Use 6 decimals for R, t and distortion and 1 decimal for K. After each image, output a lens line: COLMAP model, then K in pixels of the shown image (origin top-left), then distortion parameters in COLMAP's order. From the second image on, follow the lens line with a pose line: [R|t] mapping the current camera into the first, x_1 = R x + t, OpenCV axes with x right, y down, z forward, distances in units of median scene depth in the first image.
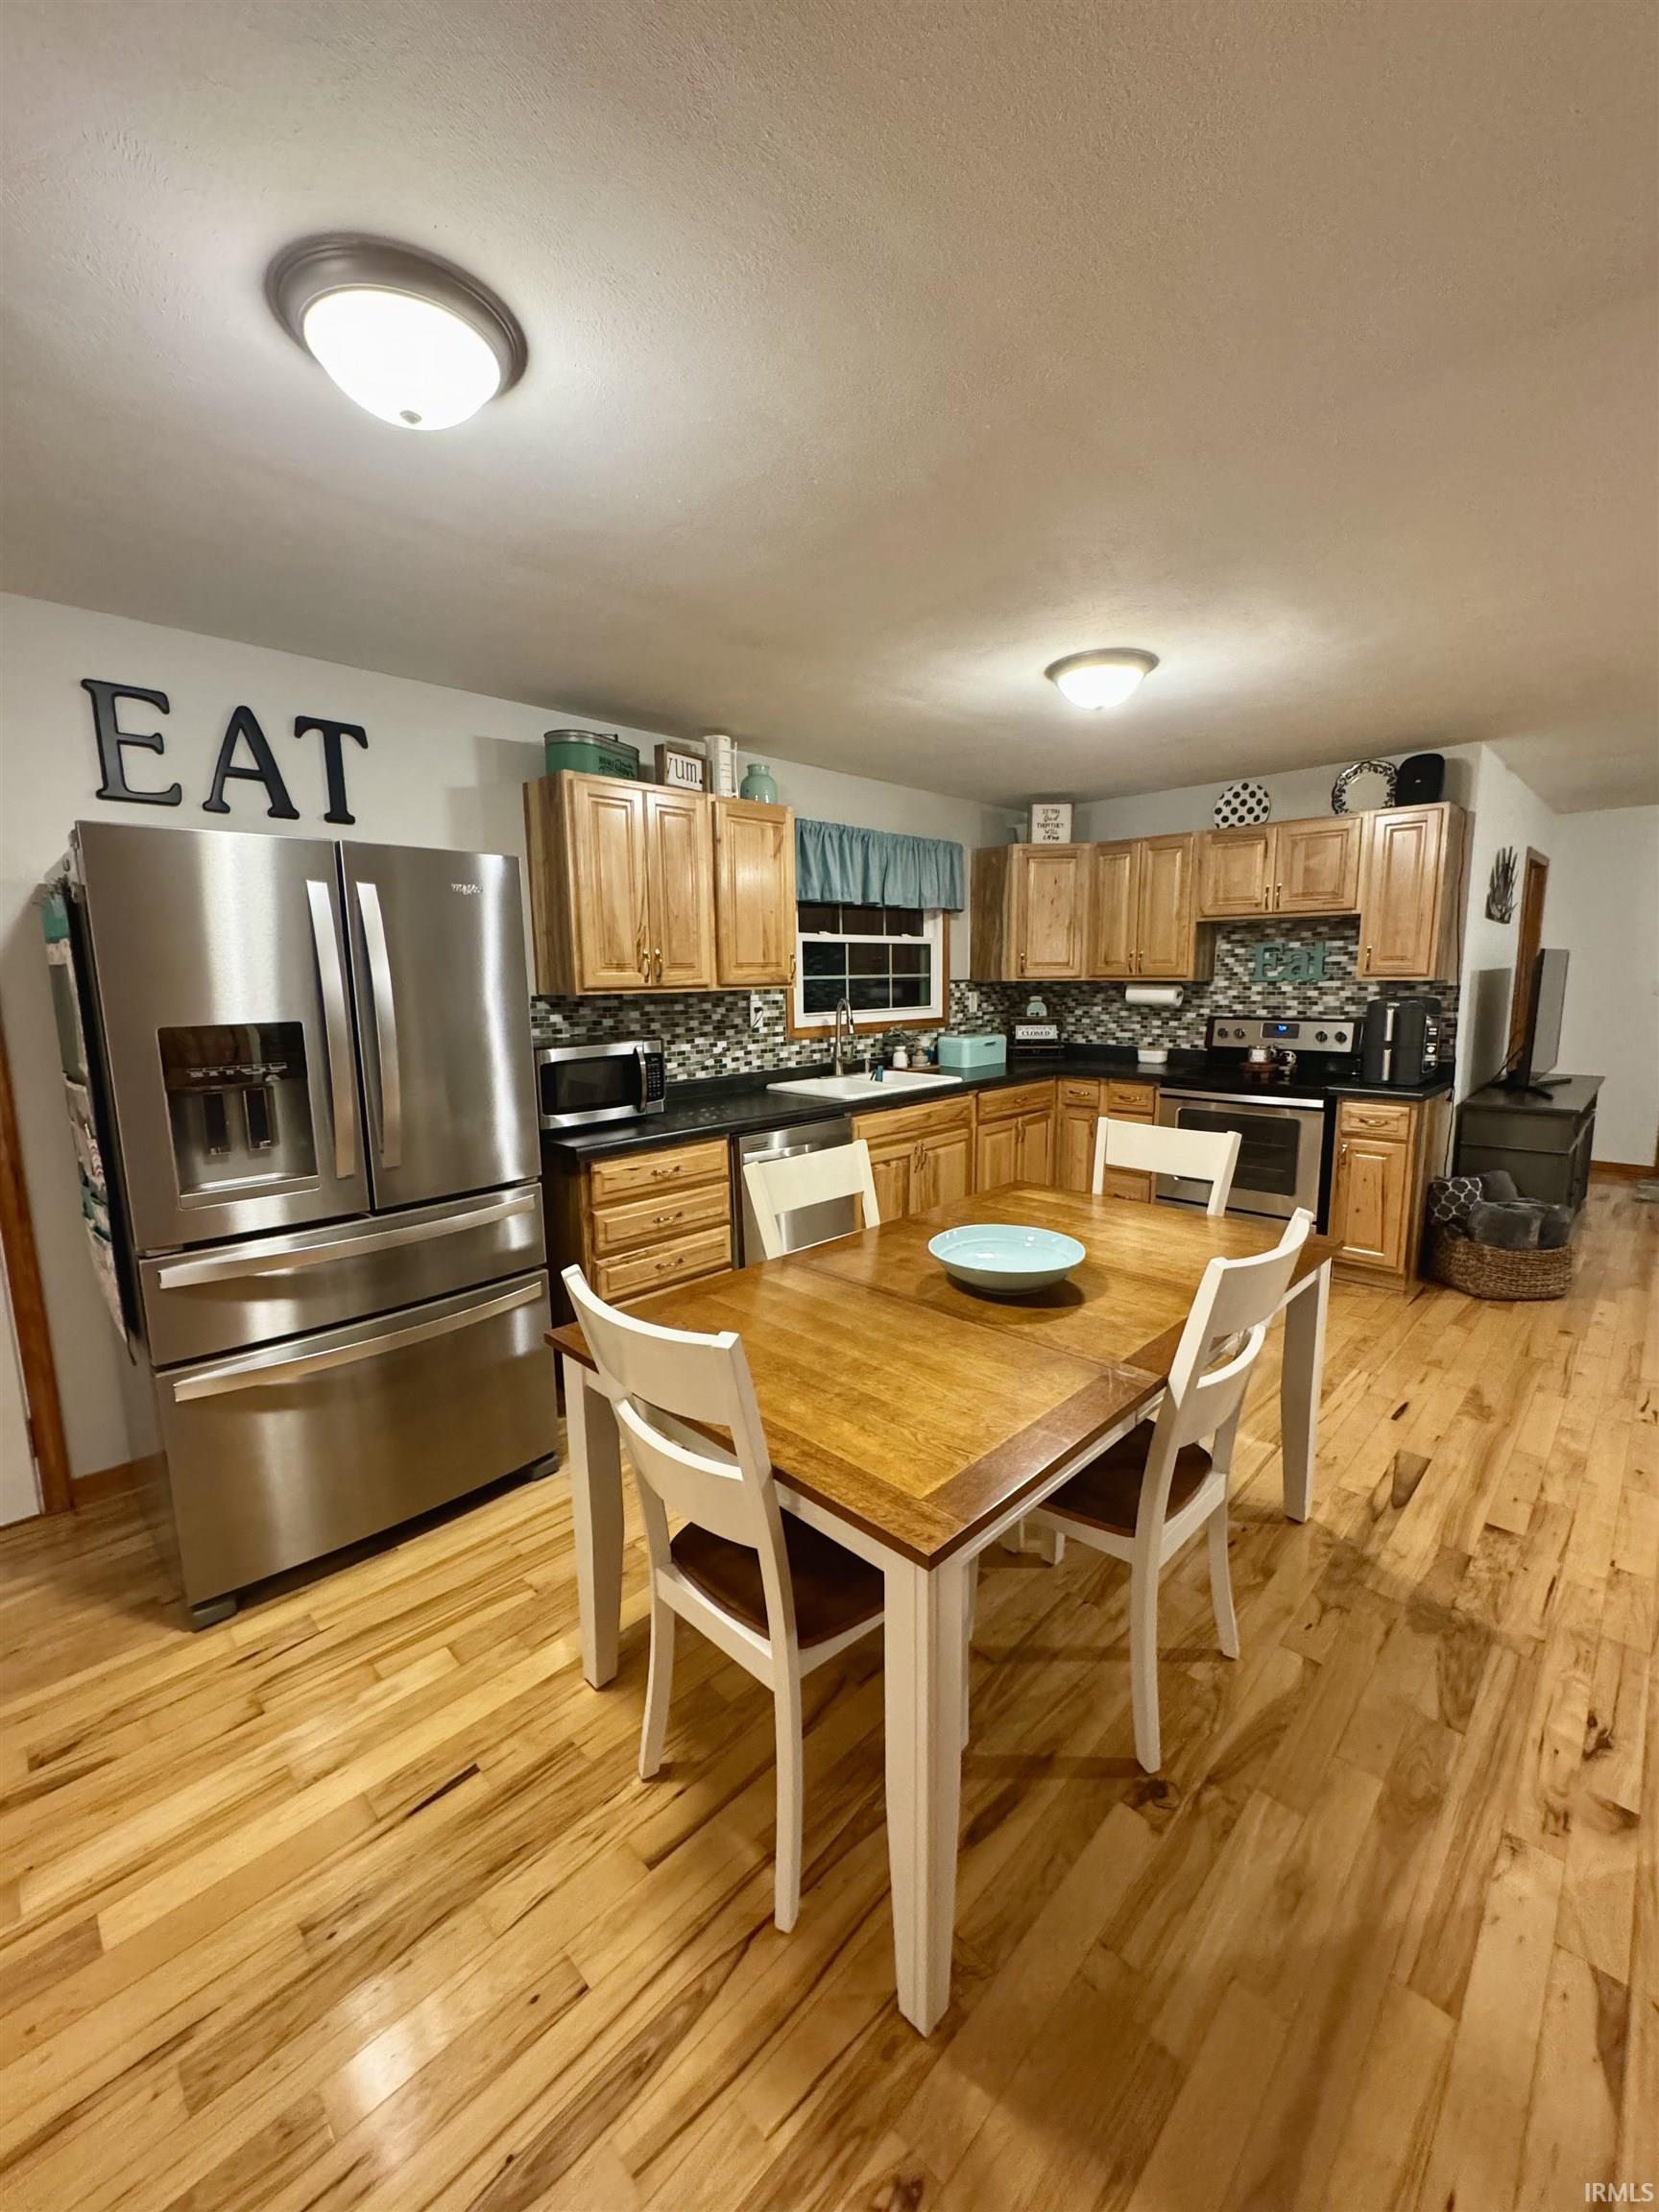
lens RADIAL K [[878.9, 0, 834.6], [0, 878.9, 1103.4], [0, 0, 1]] dist [-0.002752, 0.000406]
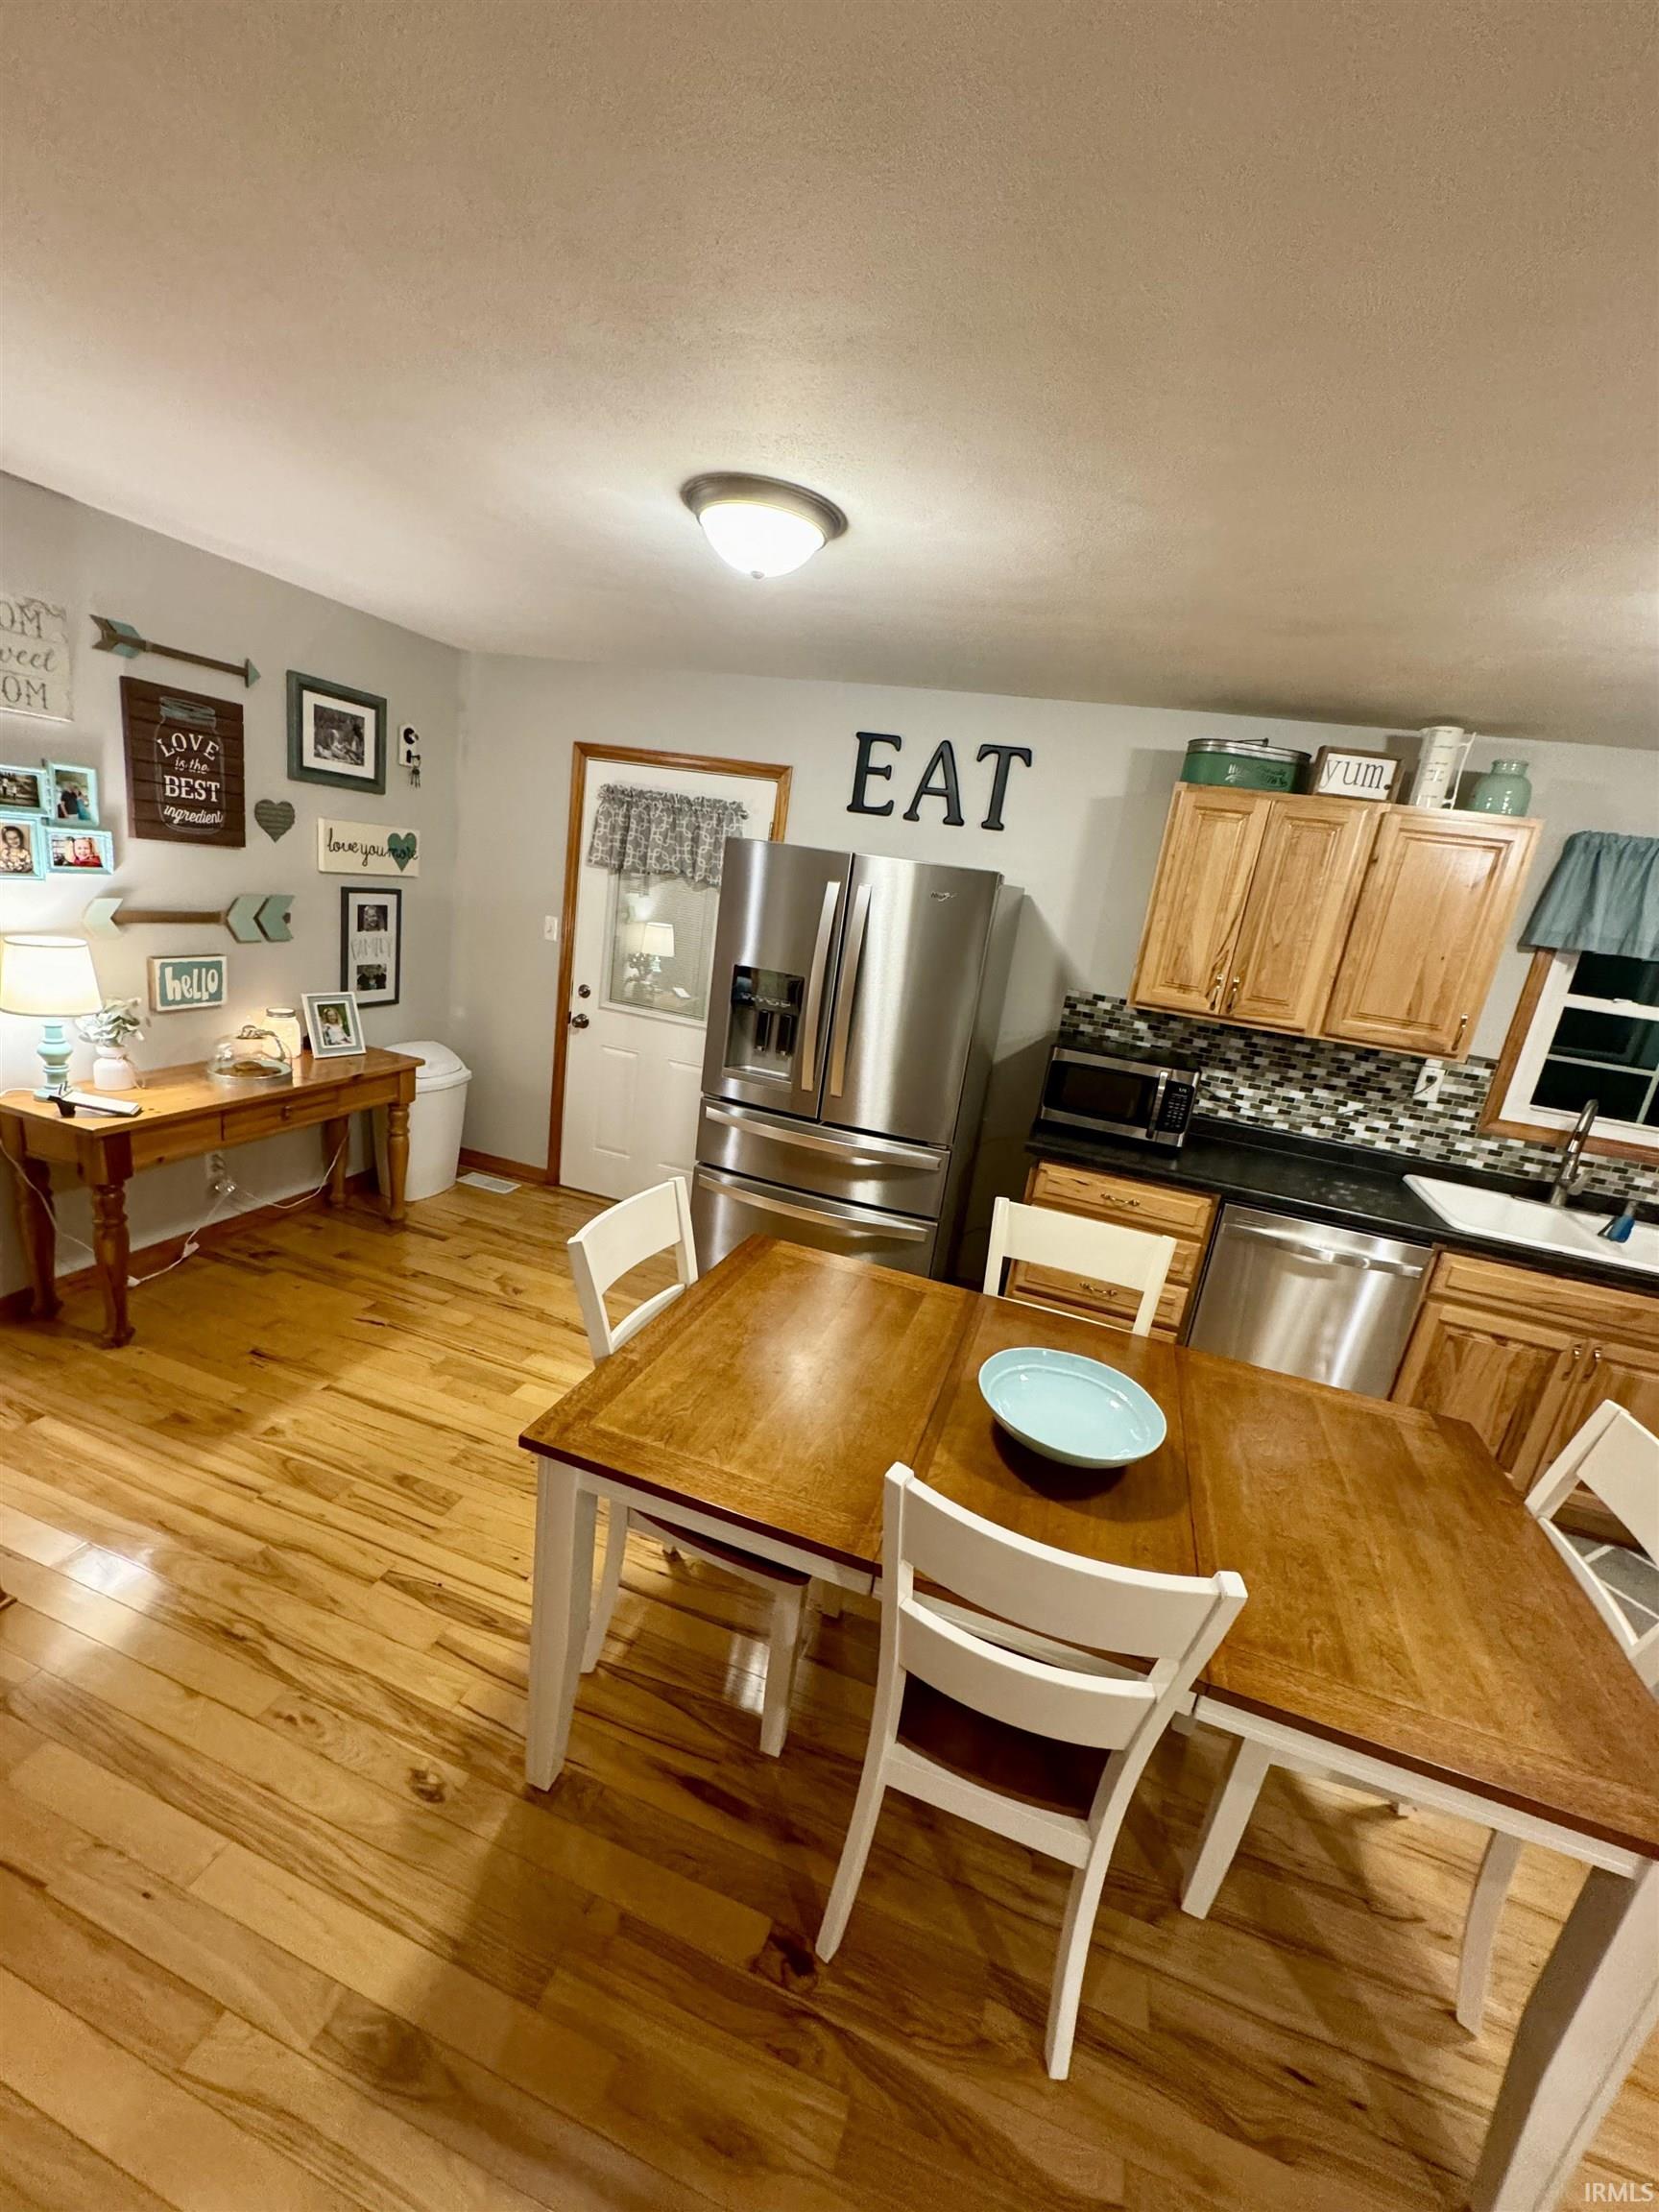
lens RADIAL K [[878.9, 0, 834.0], [0, 878.9, 1104.7], [0, 0, 1]] dist [-0.002752, 0.000406]
pose [[0.439804, 0.303933, -0.845102, 0.354694], [-0.273028, 0.941705, 0.196587, -0.098188], [0.855587, 0.144277, 0.497148, 0.180773]]
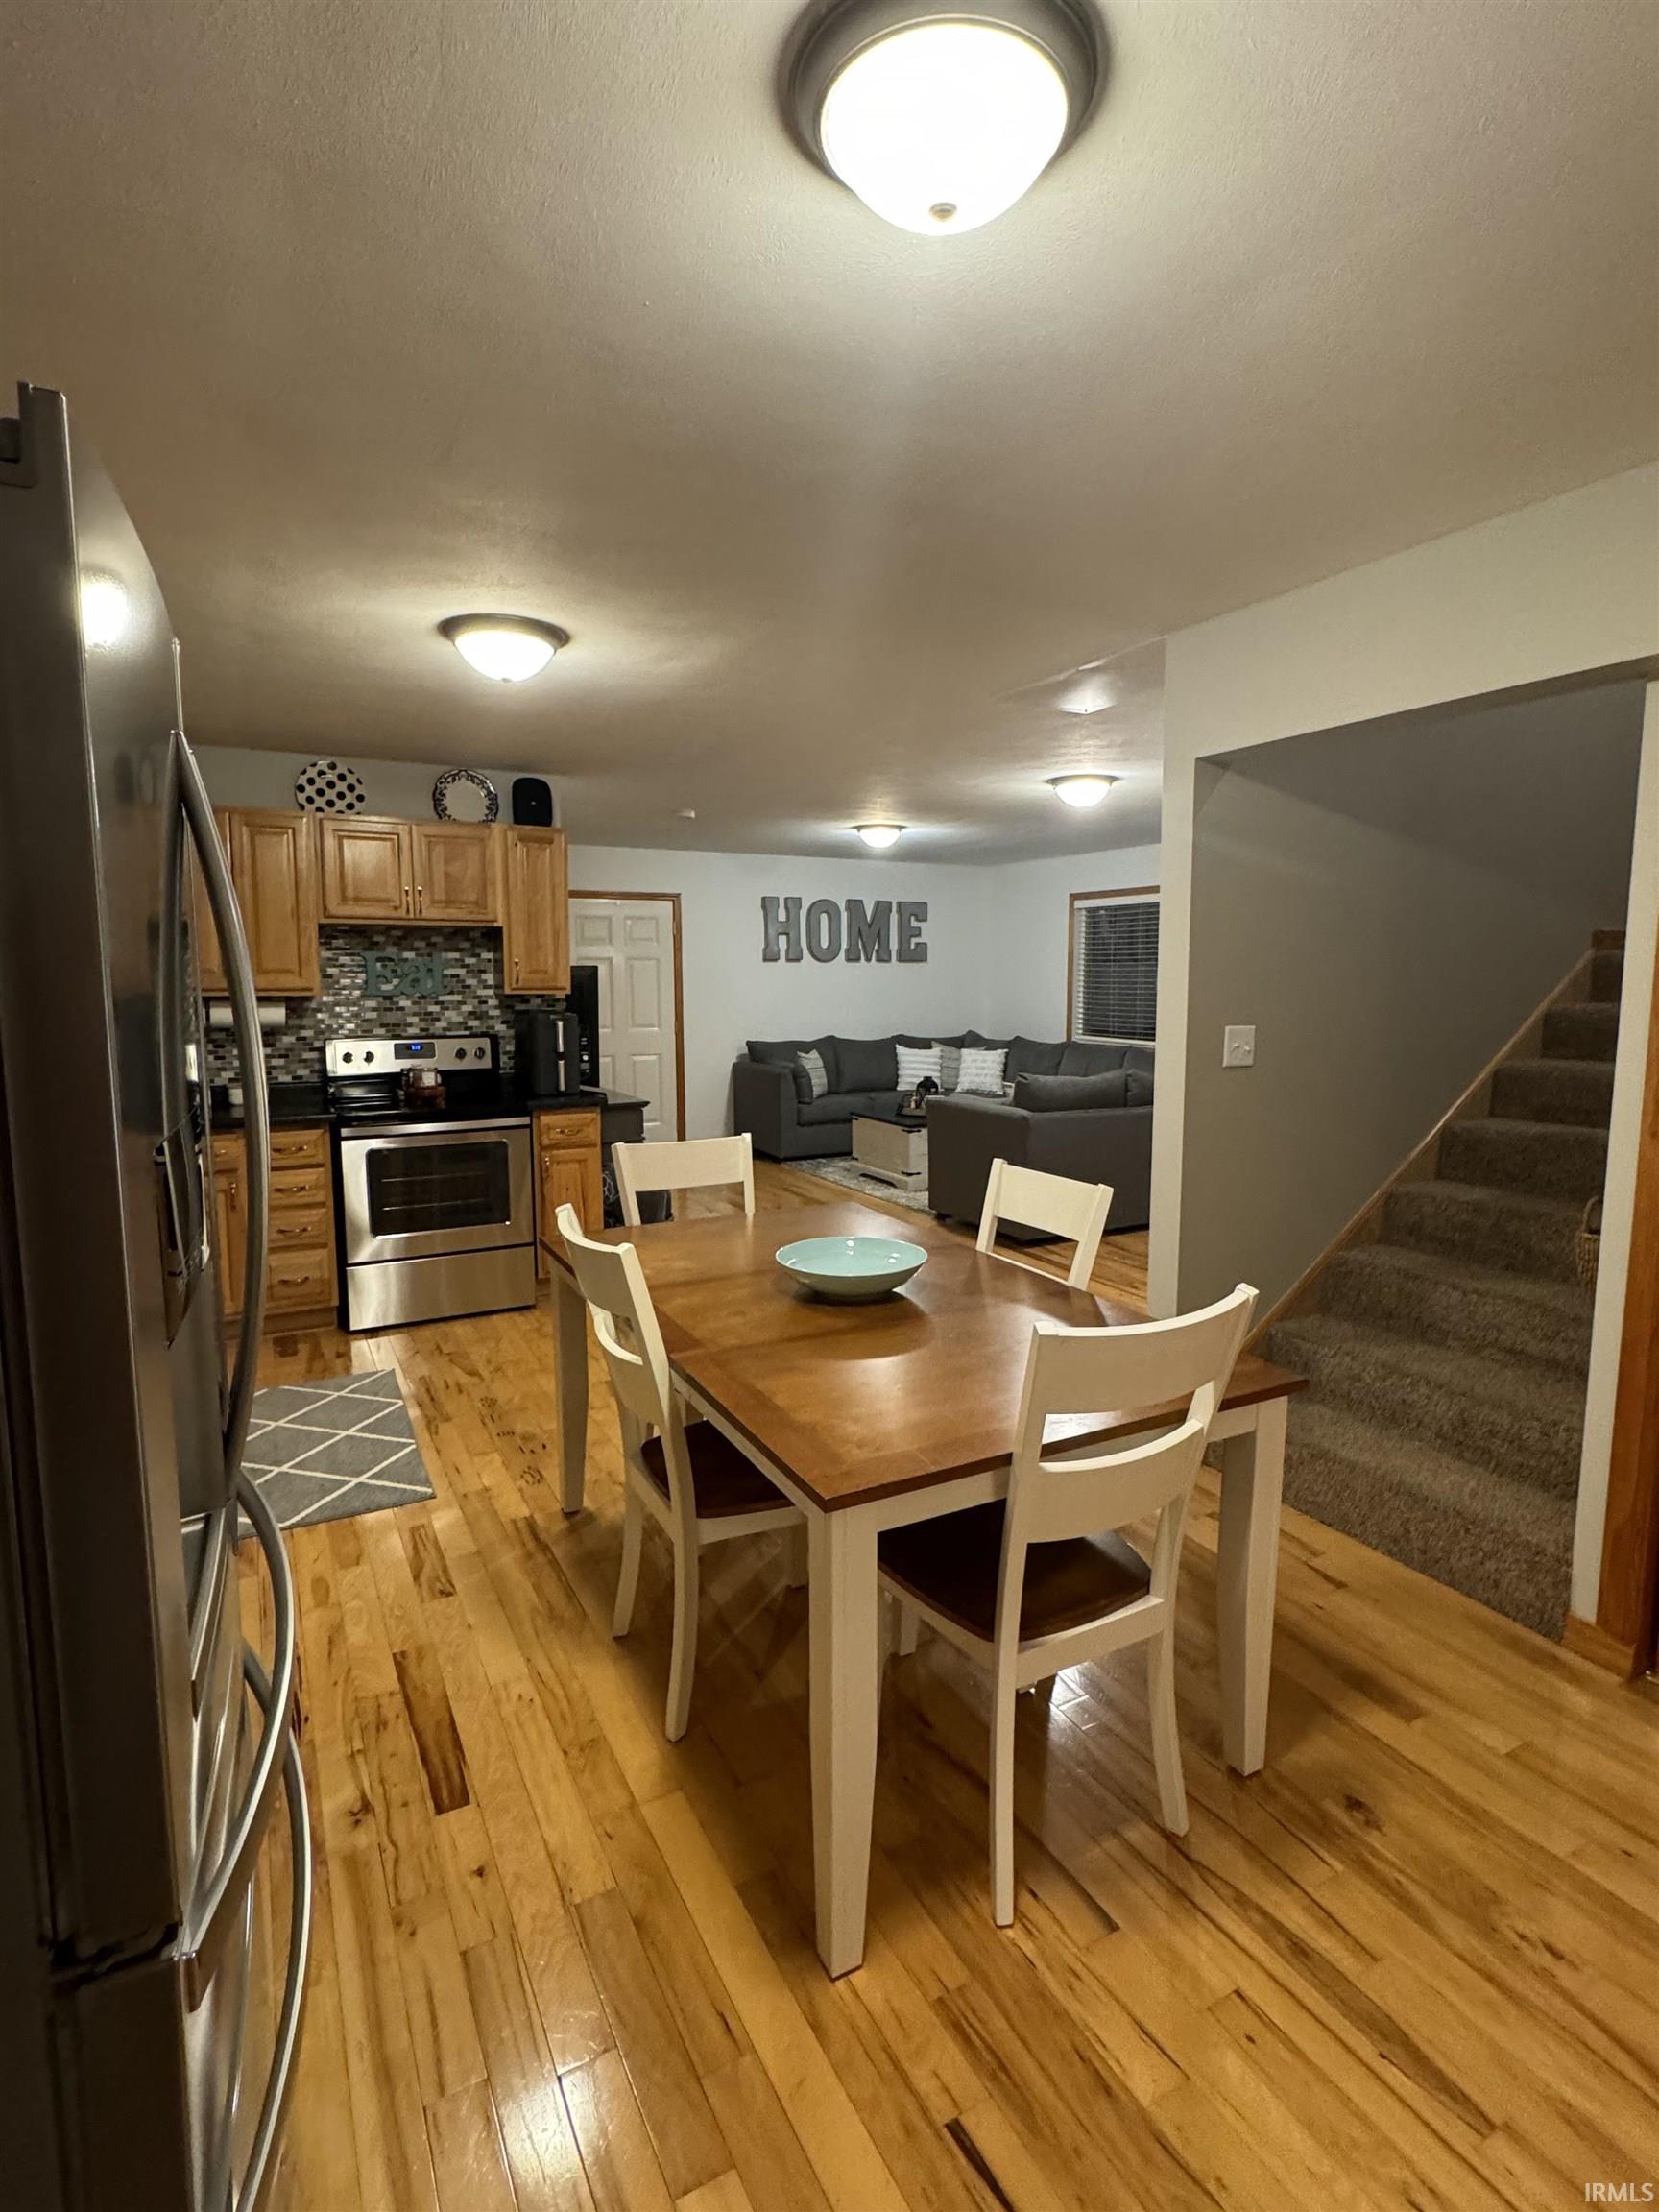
lens RADIAL K [[1093.9, 0, 834.0], [0, 1093.9, 1102.4], [0, 0, 1]] dist [-0.002366, 0.000055]
pose [[0.295763, -0.098367, 0.950183, -0.494689], [0.138664, 0.988570, 0.059179, -0.043765], [-0.945144, 0.114254, 0.306022, 0.307964]]
